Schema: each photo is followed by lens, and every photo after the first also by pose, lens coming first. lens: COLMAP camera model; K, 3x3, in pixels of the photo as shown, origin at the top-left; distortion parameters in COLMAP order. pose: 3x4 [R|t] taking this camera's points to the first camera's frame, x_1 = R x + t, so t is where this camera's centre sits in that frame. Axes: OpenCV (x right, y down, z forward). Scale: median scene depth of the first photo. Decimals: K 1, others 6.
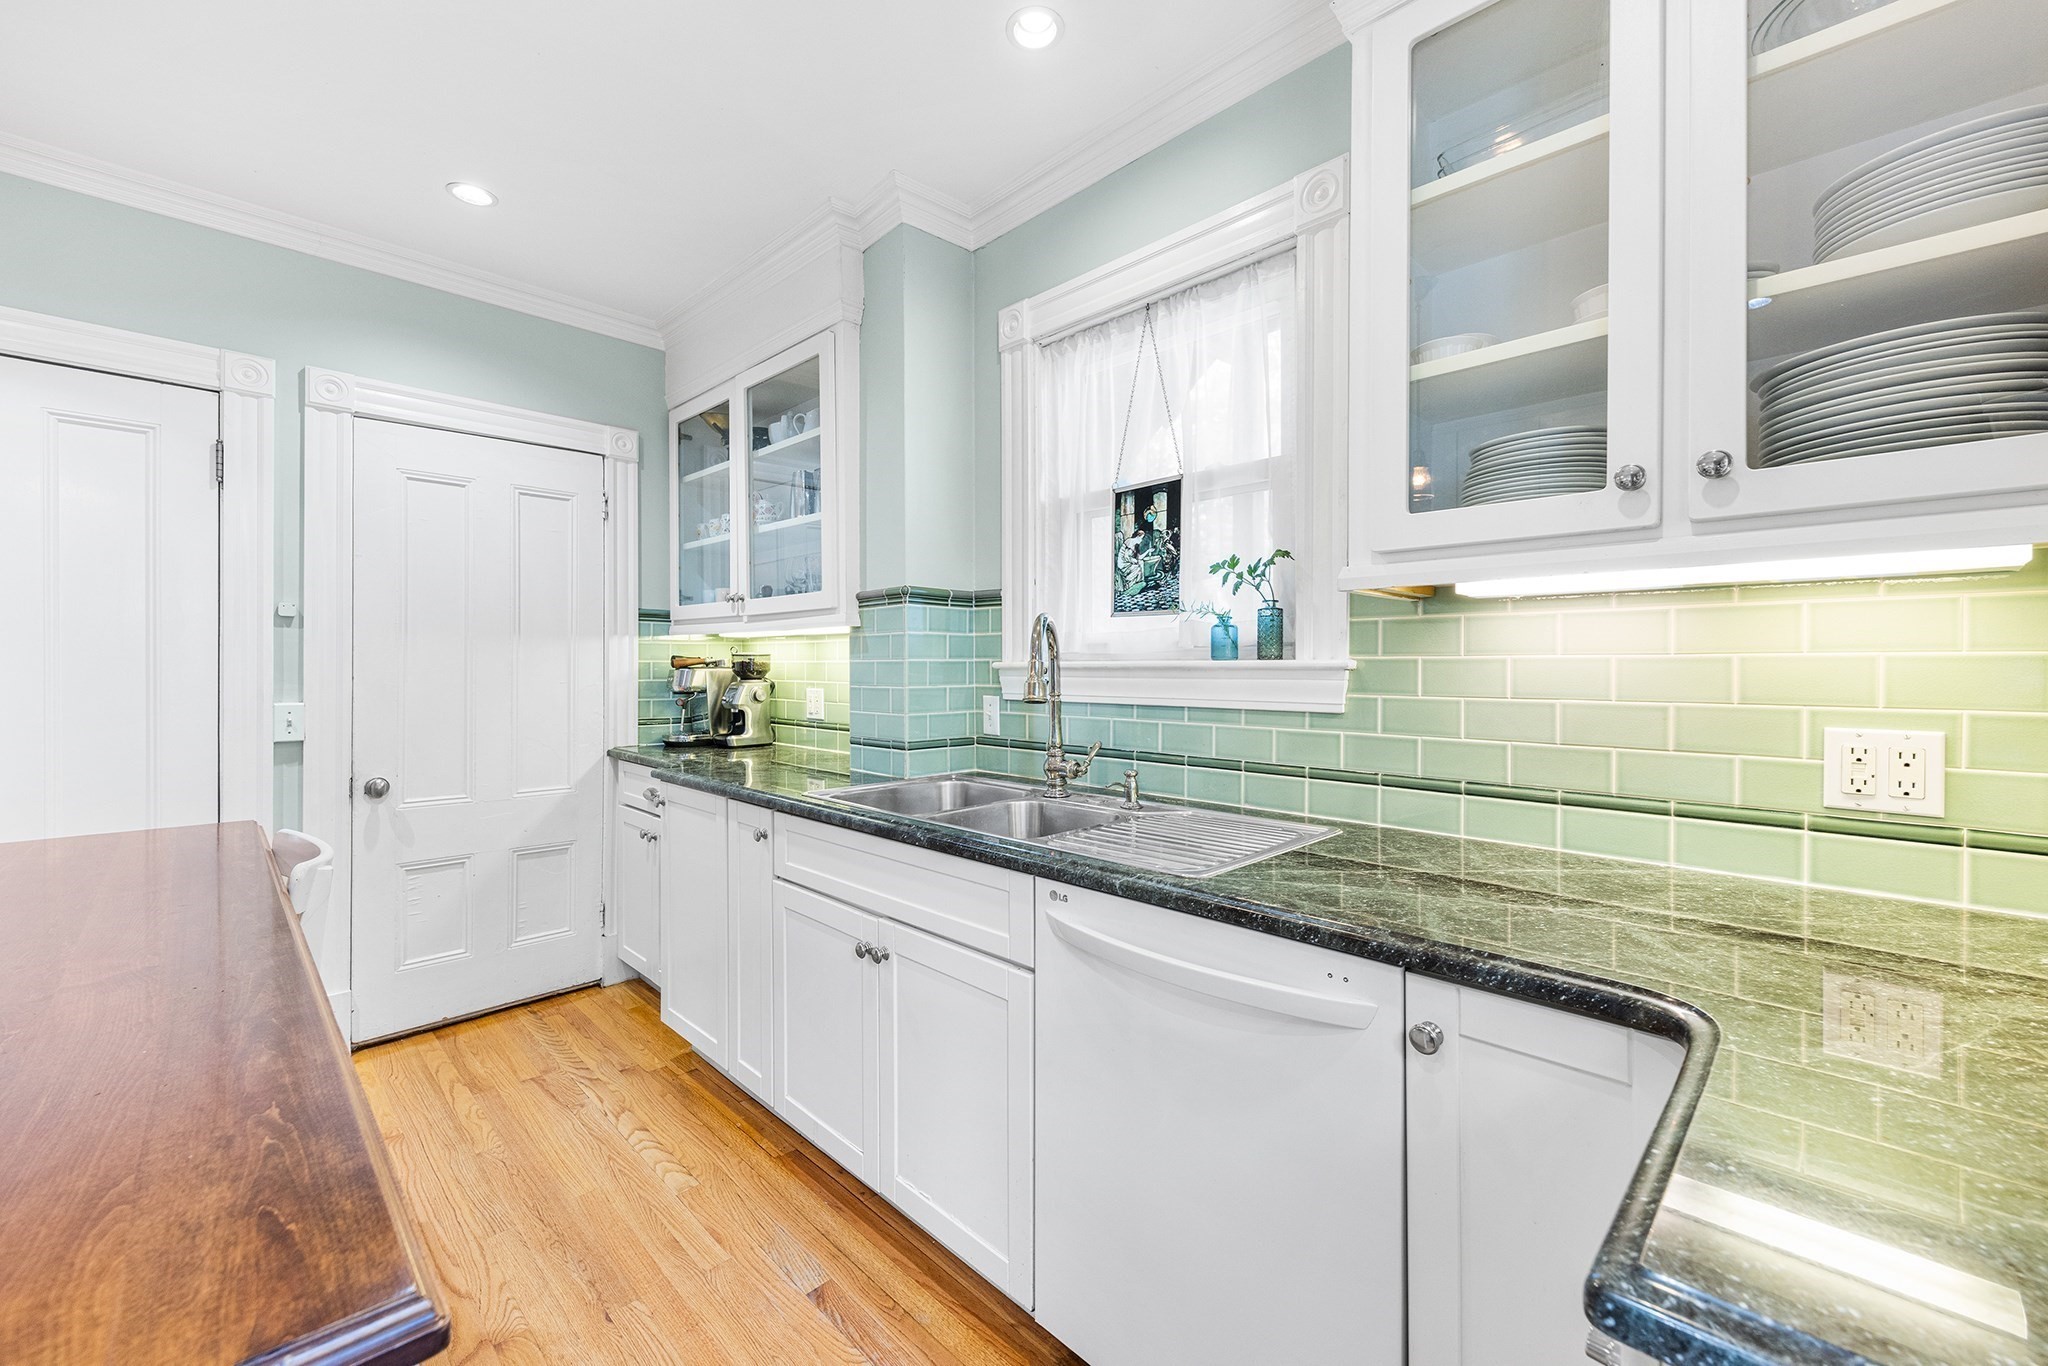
lens RADIAL K [[834.7, 0, 1019.3], [0, 834.7, 674.2], [0, 0, 1]] dist [0.007310, -0.000075]
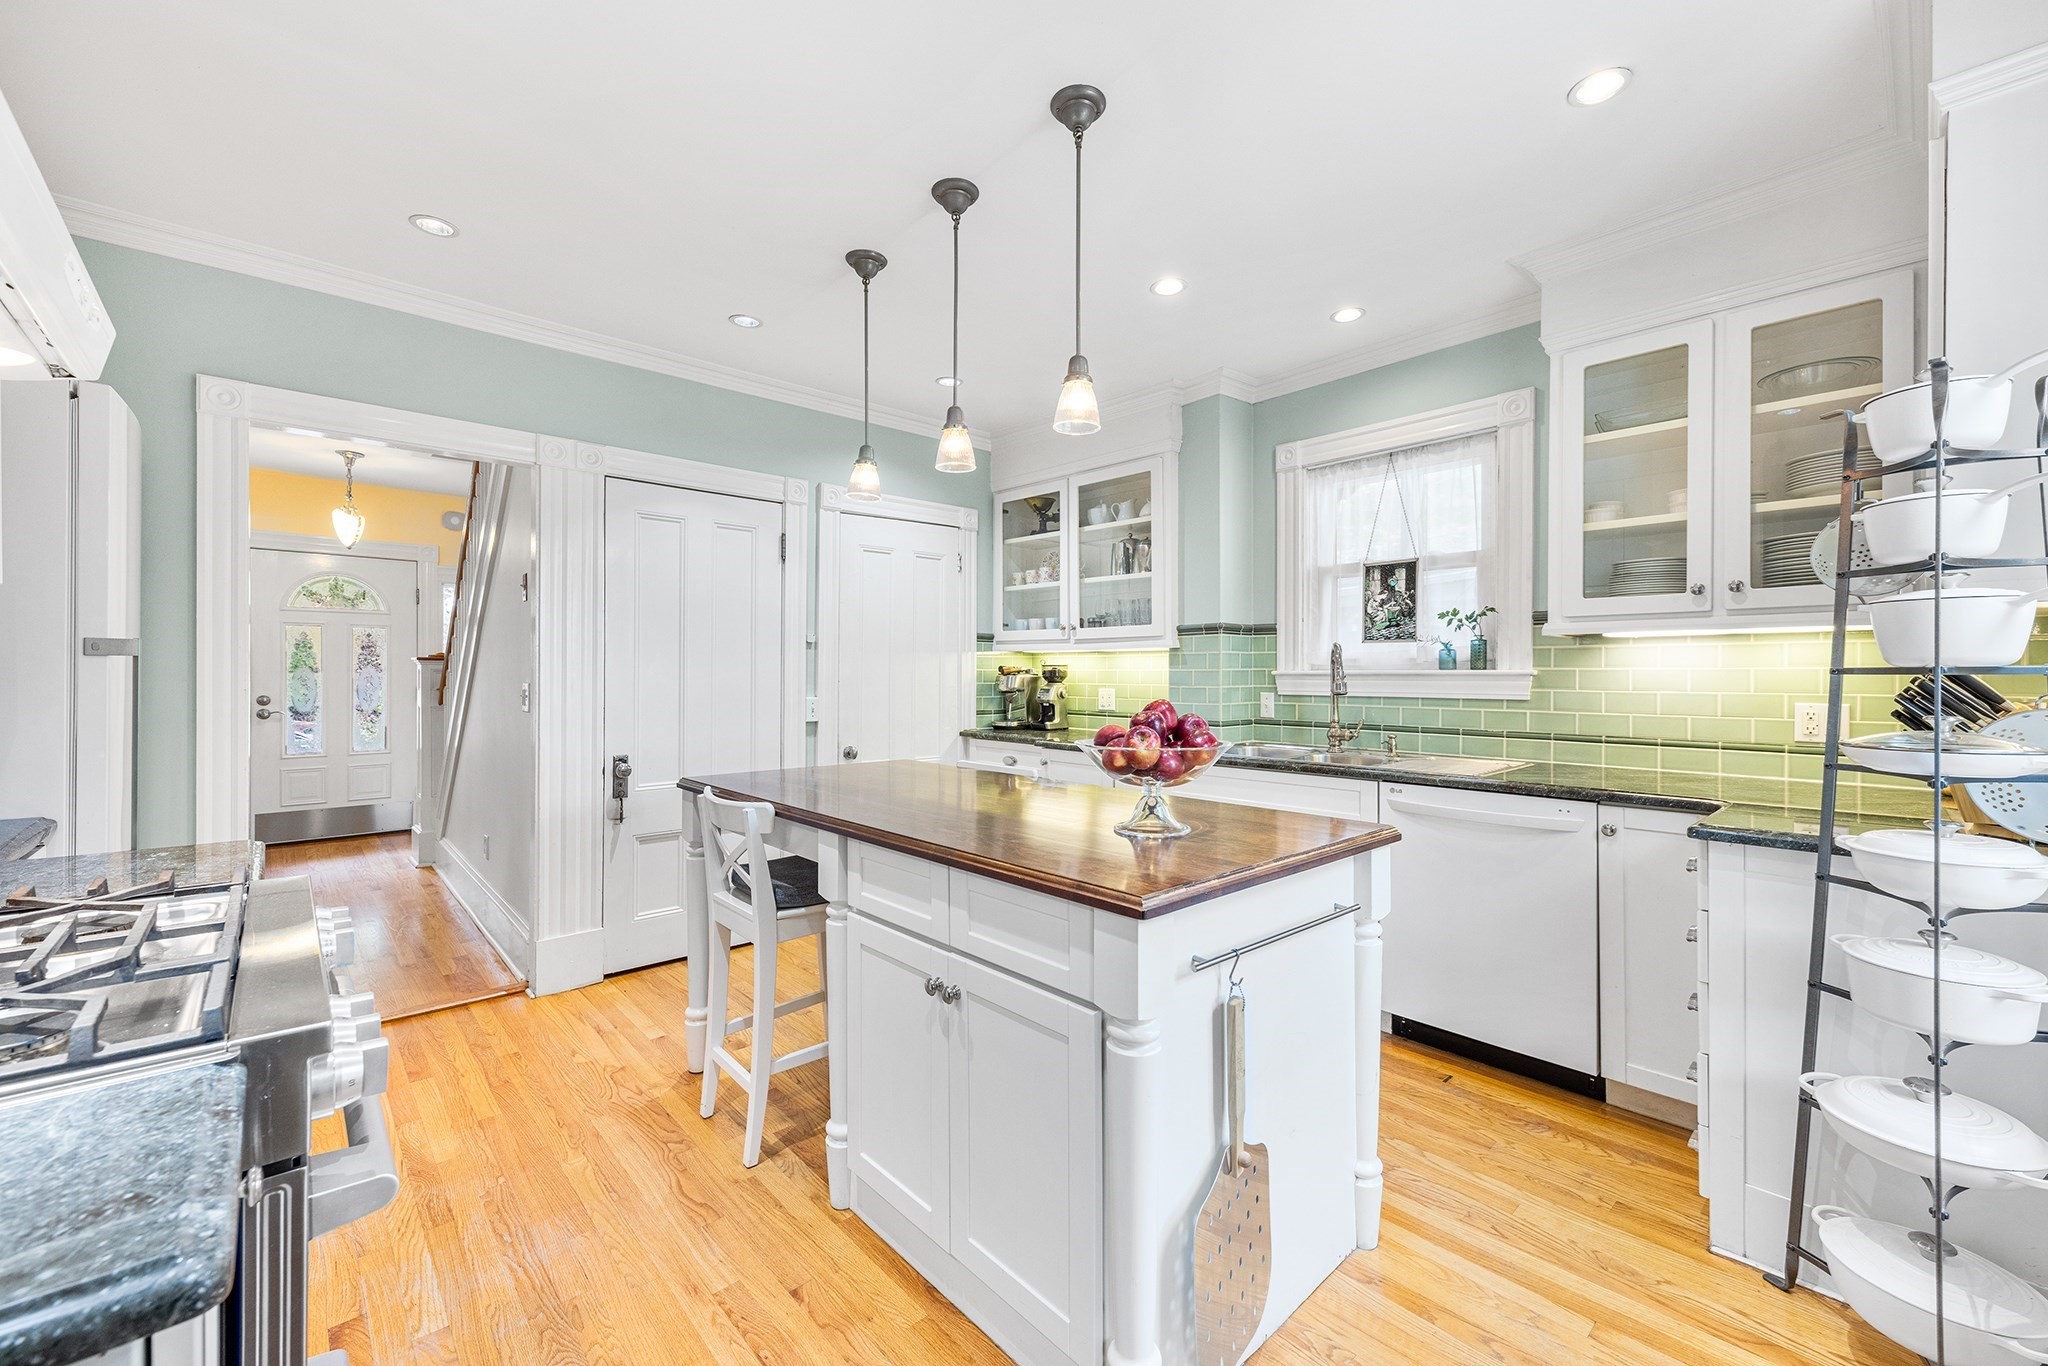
lens RADIAL K [[834.7, 0, 1022.8], [0, 834.7, 680.9], [0, 0, 1]] dist [0.007310, -0.000075]
pose [[0.998989, -0.000220, -0.044949, -0.468171], [0.000295, 0.999999, 0.001669, 0.001814], [0.044948, -0.001681, 0.998988, -0.635705]]
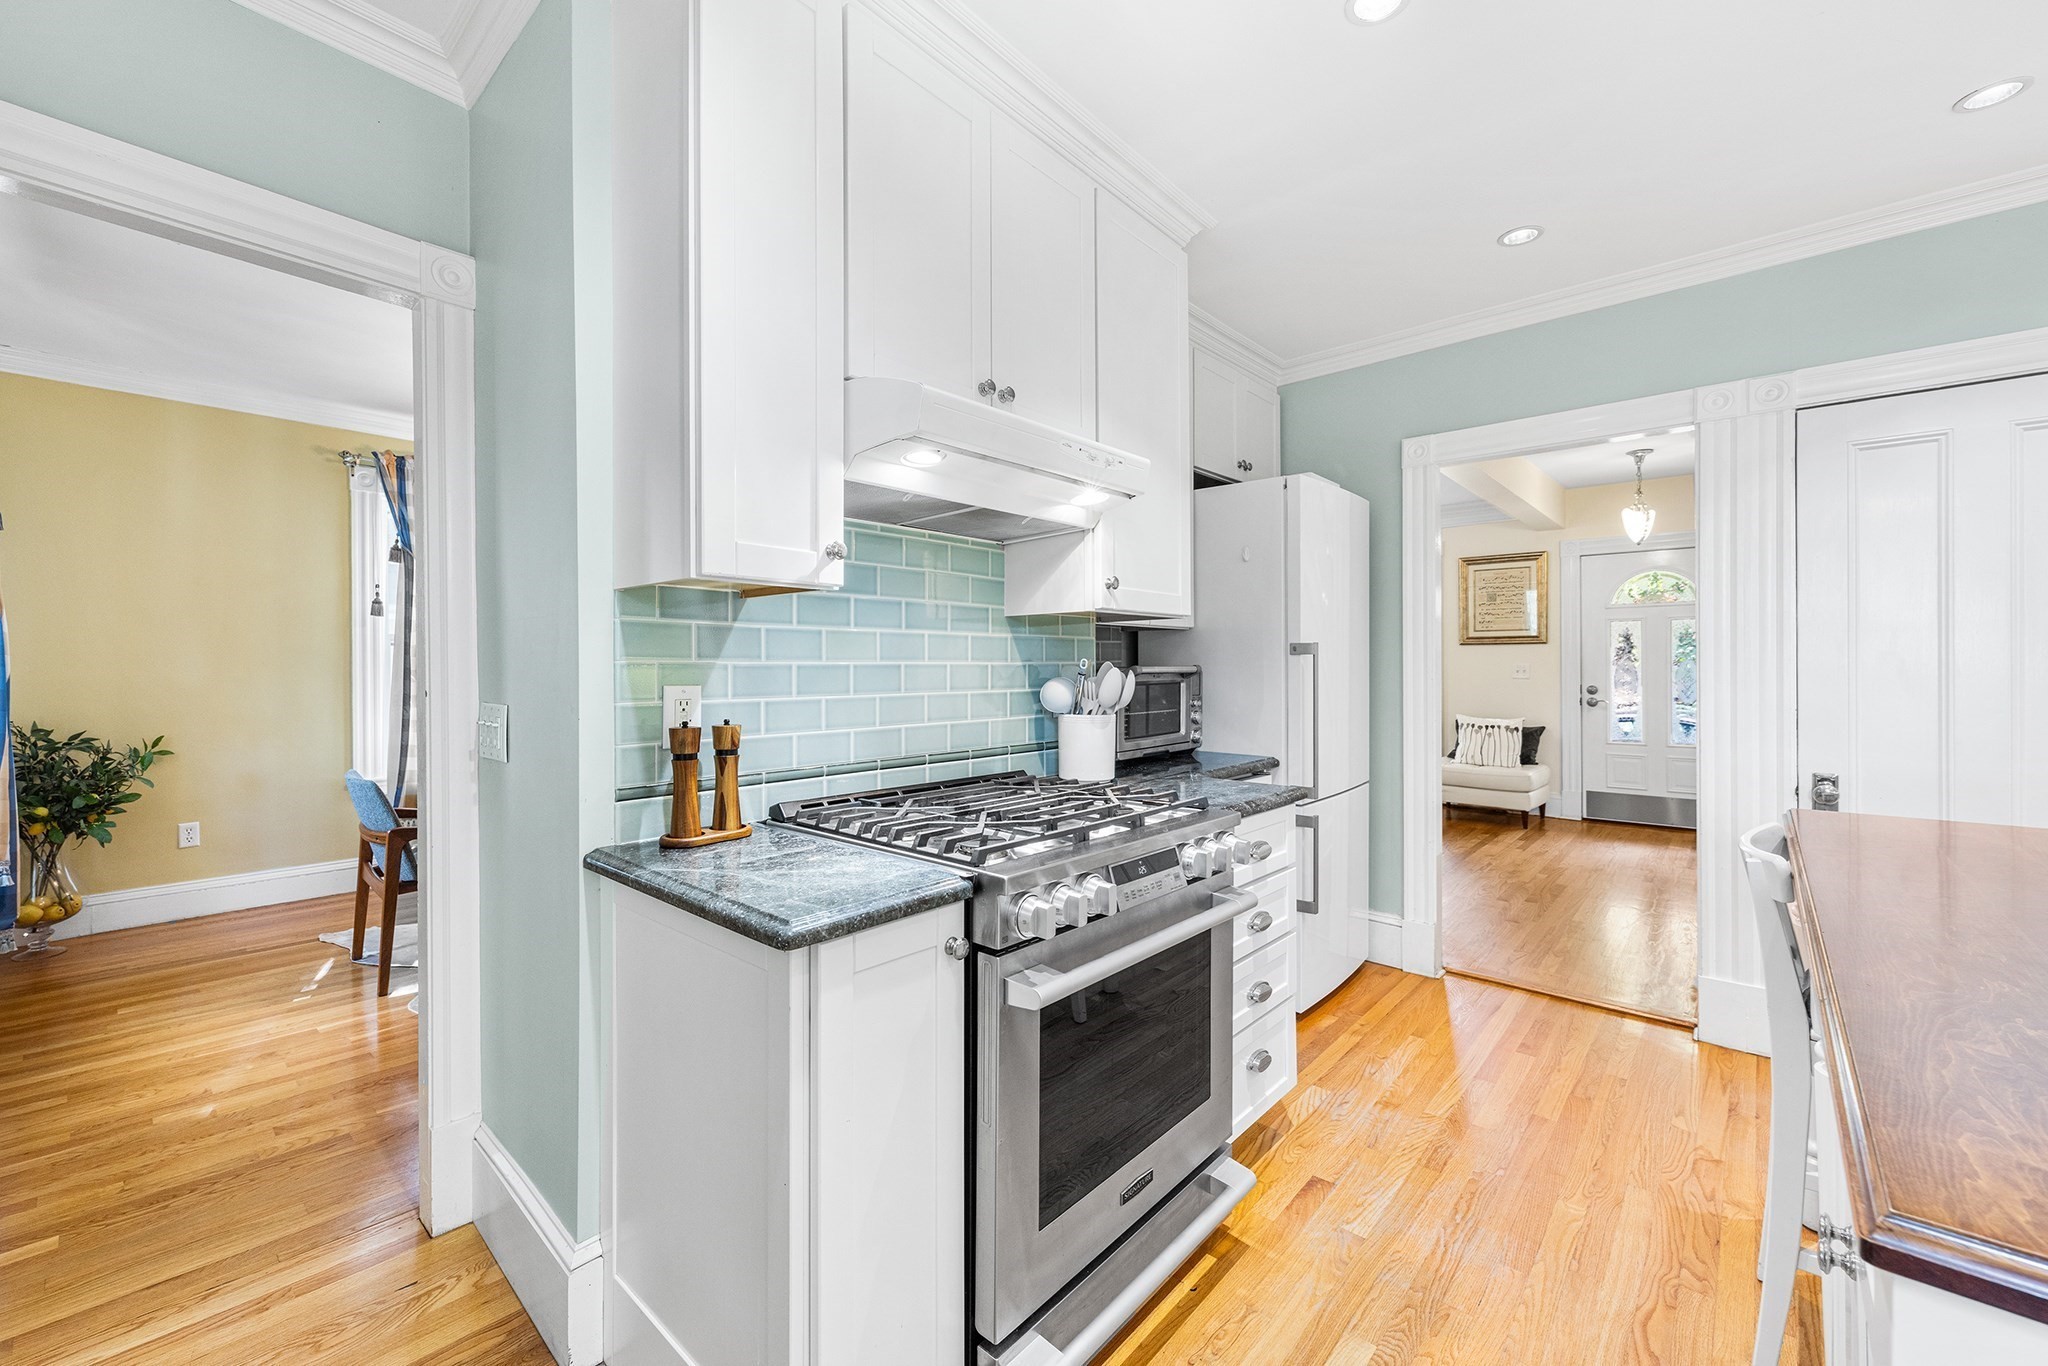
lens RADIAL K [[834.7, 0, 1027.8], [0, 834.7, 668.9], [0, 0, 1]] dist [0.007310, -0.000075]
pose [[0.059867, 0.000157, -0.998206, -0.155162], [-0.004134, 0.999991, -0.000091, 0.000556], [0.998198, 0.004132, 0.059867, -0.272325]]
